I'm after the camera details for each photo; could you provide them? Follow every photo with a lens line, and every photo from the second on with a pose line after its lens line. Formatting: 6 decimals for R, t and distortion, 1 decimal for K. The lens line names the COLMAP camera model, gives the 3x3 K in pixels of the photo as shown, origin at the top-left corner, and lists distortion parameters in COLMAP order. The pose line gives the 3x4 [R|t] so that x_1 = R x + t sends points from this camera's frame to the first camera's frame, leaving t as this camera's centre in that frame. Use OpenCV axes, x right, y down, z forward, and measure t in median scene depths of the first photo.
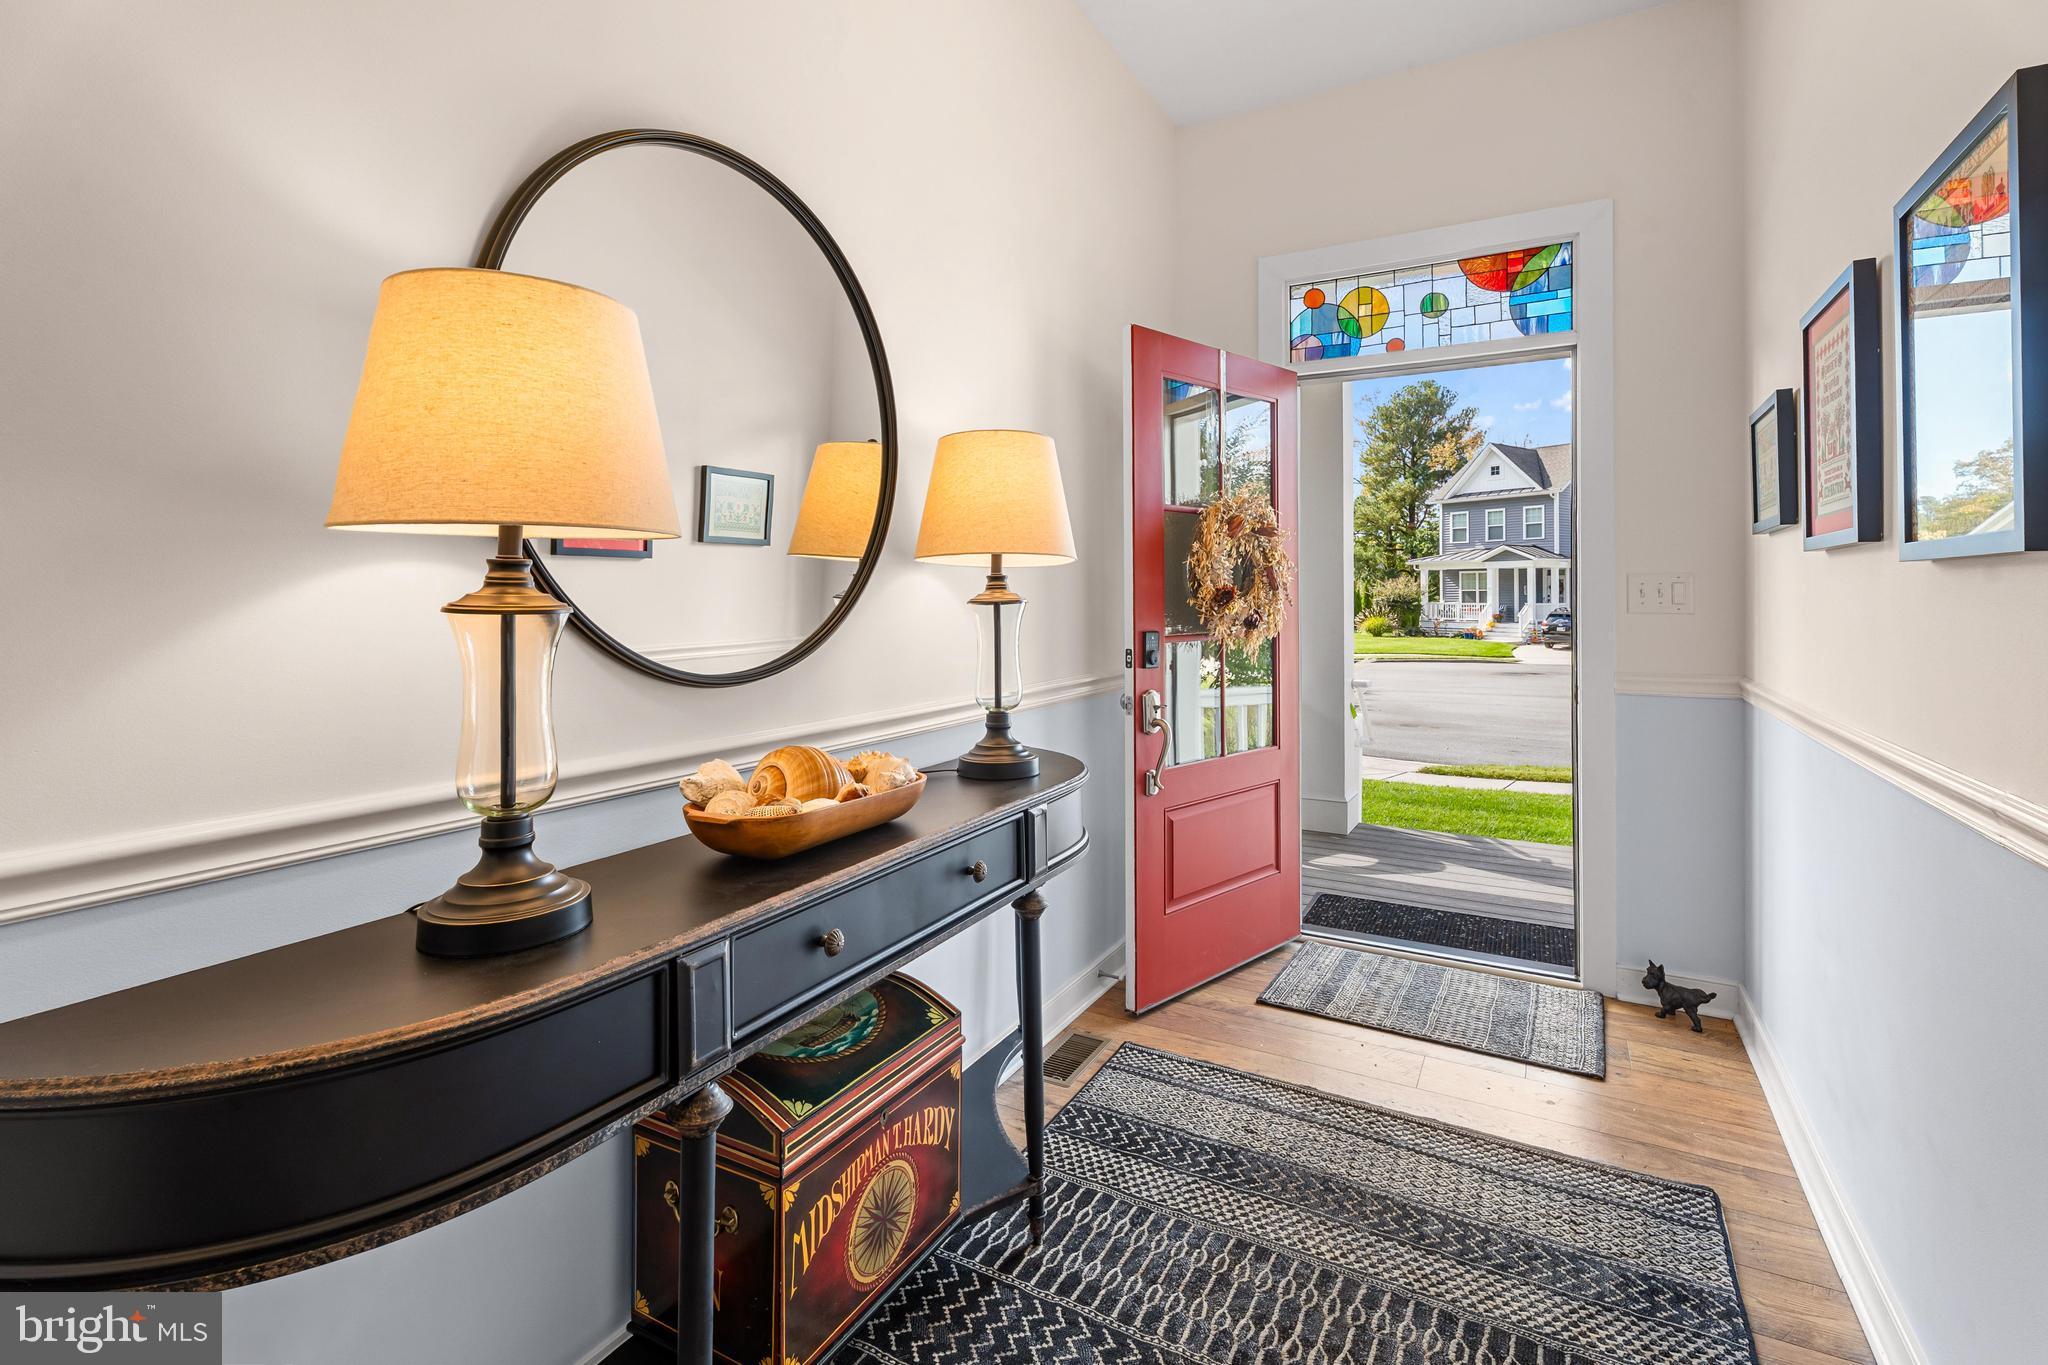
lens RADIAL K [[950.1, 0, 1029.2], [0, 950.1, 591.4], [0, 0, 1]] dist [0.002263, 0.000905]
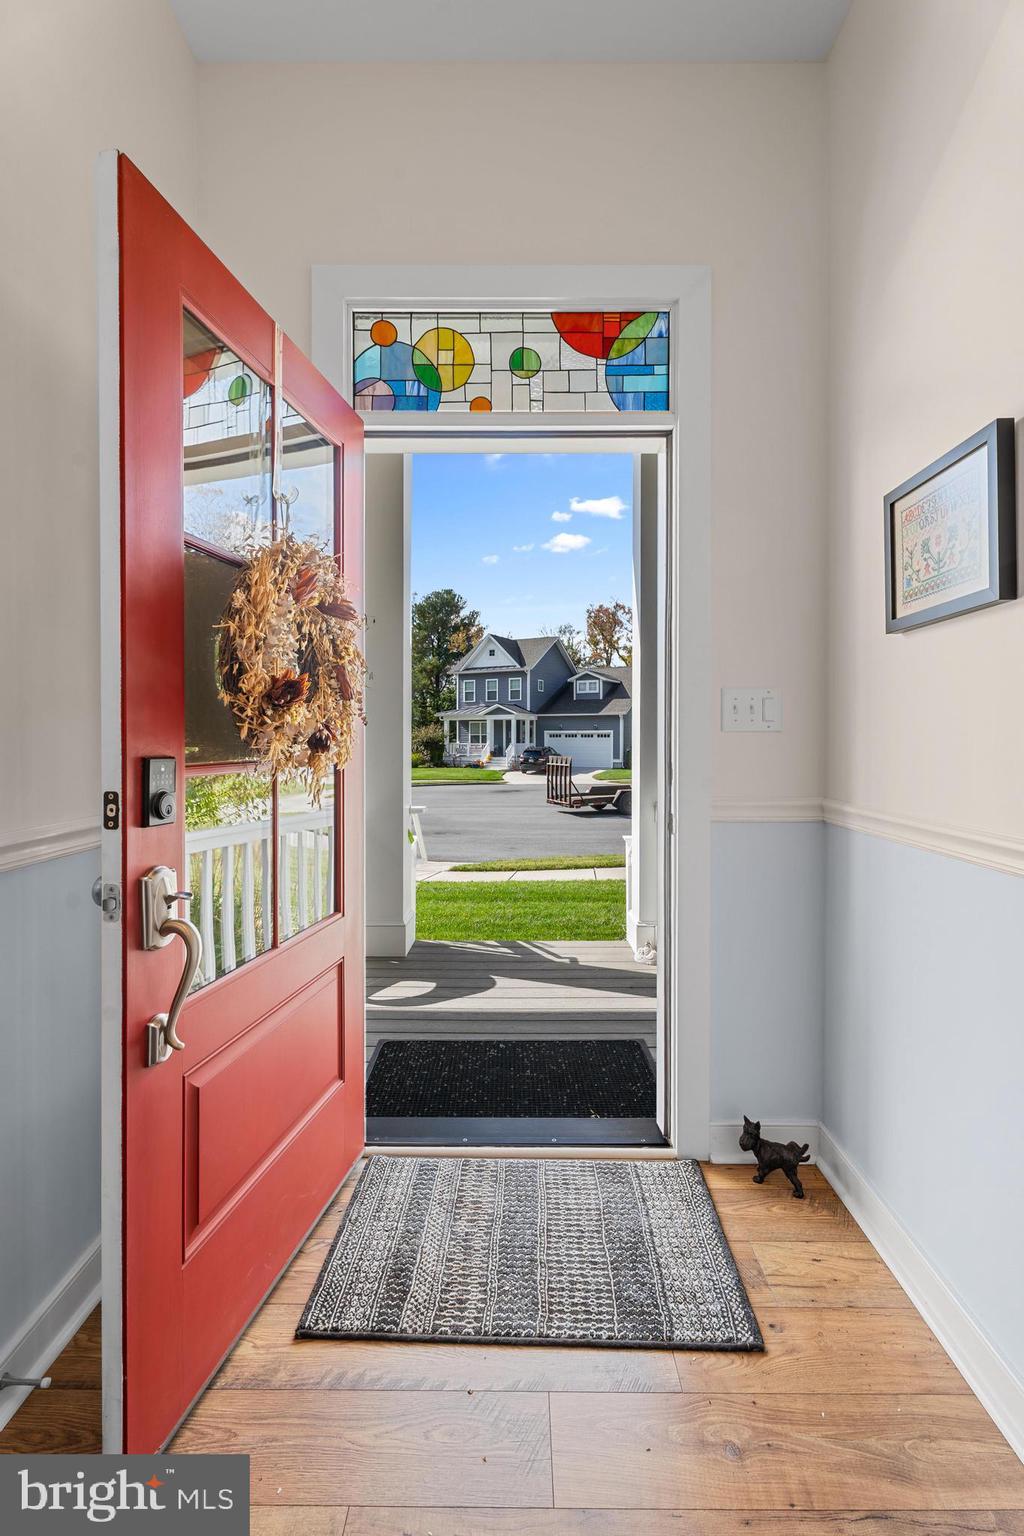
lens RADIAL K [[712.5, 0, 520.5], [0, 712.5, 734.5], [0, 0, 1]] dist [0.002263, 0.000905]
pose [[0.878002, 0.005511, 0.478625, 0.068488], [-0.004989, 0.999985, -0.002362, 0.014221], [-0.478631, -0.000314, 0.878016, 0.247561]]
